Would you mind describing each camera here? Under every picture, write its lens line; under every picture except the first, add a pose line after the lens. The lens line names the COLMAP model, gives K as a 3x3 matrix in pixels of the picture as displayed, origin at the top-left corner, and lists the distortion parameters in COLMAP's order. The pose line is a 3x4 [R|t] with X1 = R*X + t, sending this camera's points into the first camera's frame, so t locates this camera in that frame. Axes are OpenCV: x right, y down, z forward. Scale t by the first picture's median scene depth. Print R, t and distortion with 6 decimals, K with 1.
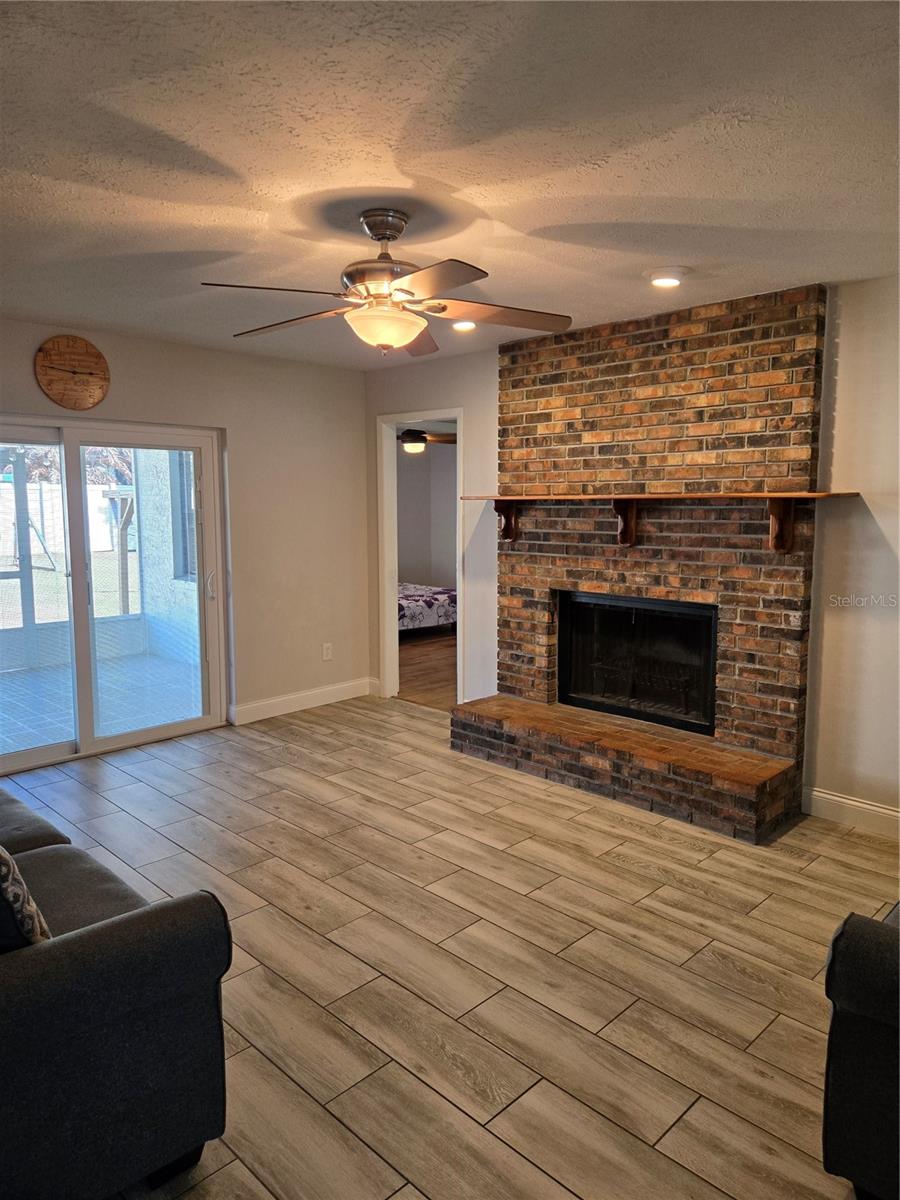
lens RADIAL K [[799.7, 0, 457.2], [0, 799.7, 596.6], [0, 0, 1]] dist [0.070975, -0.061303]
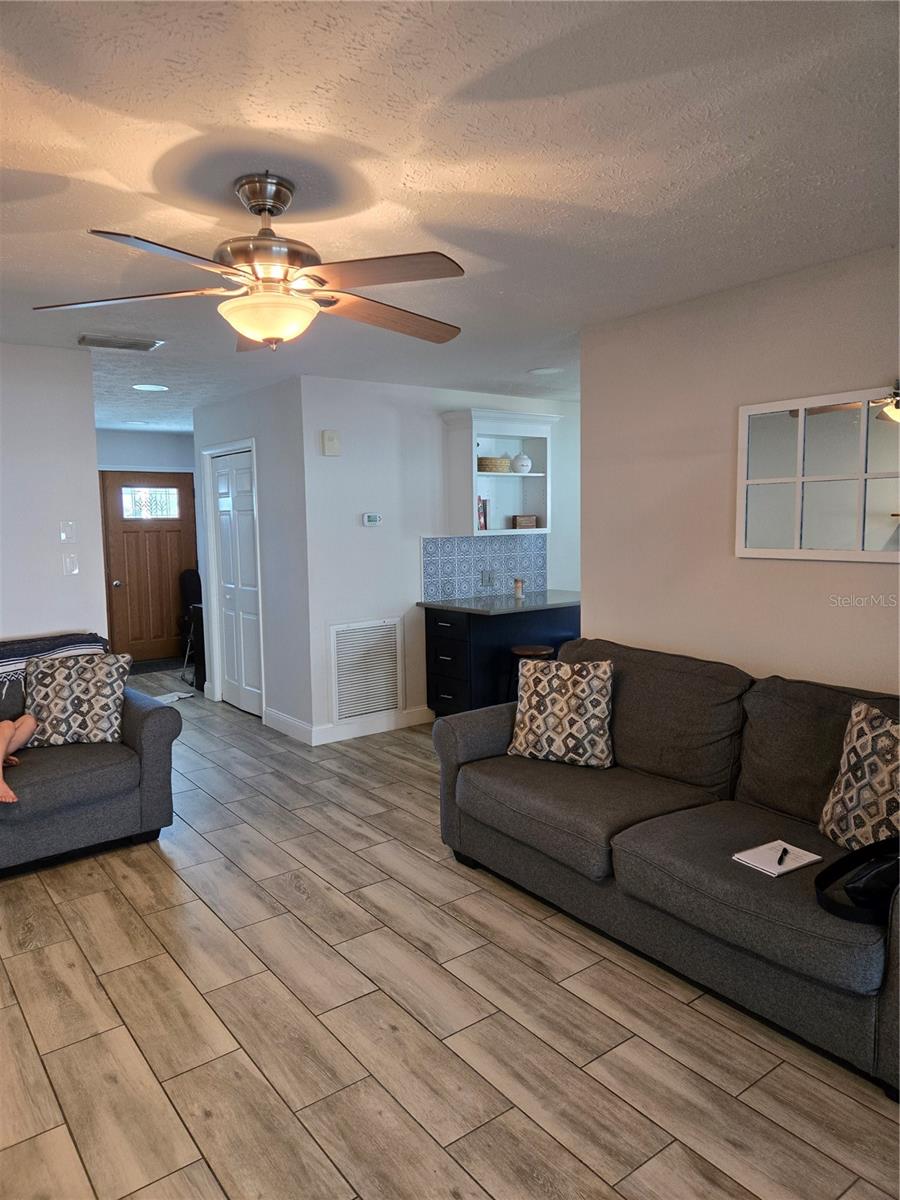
lens RADIAL K [[799.7, 0, 443.0], [0, 799.7, 590.0], [0, 0, 1]] dist [0.070975, -0.061303]
pose [[-0.988761, 0.004797, 0.149425, -0.267053], [0.035841, 0.977944, 0.205767, -0.152792], [-0.145143, 0.208811, -0.967126, 1.263122]]
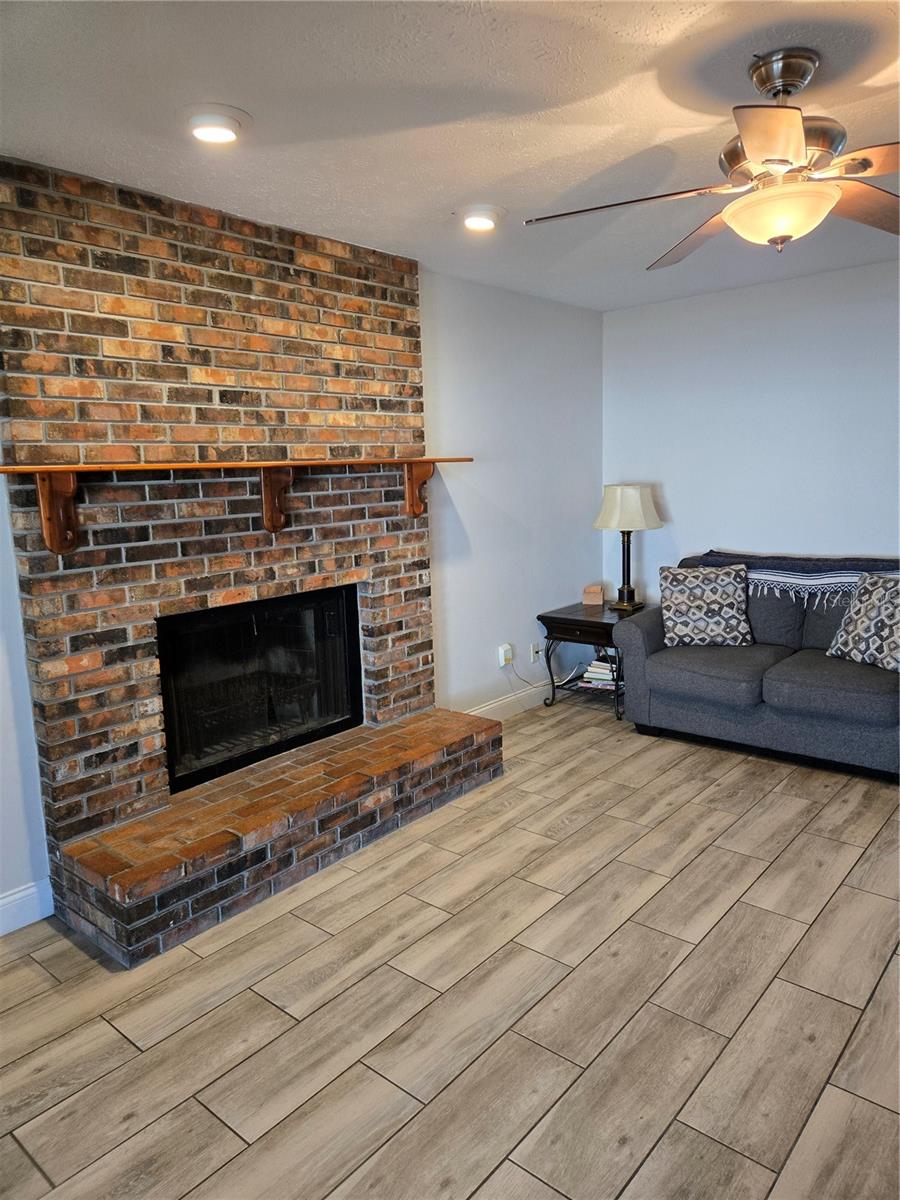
lens RADIAL K [[799.7, 0, 451.5], [0, 799.7, 591.1], [0, 0, 1]] dist [0.070975, -0.061303]
pose [[-0.071295, -0.147430, 0.986500, -0.595295], [0.155978, 0.975201, 0.157014, -0.107982], [-0.985184, 0.165066, -0.046531, 0.956122]]
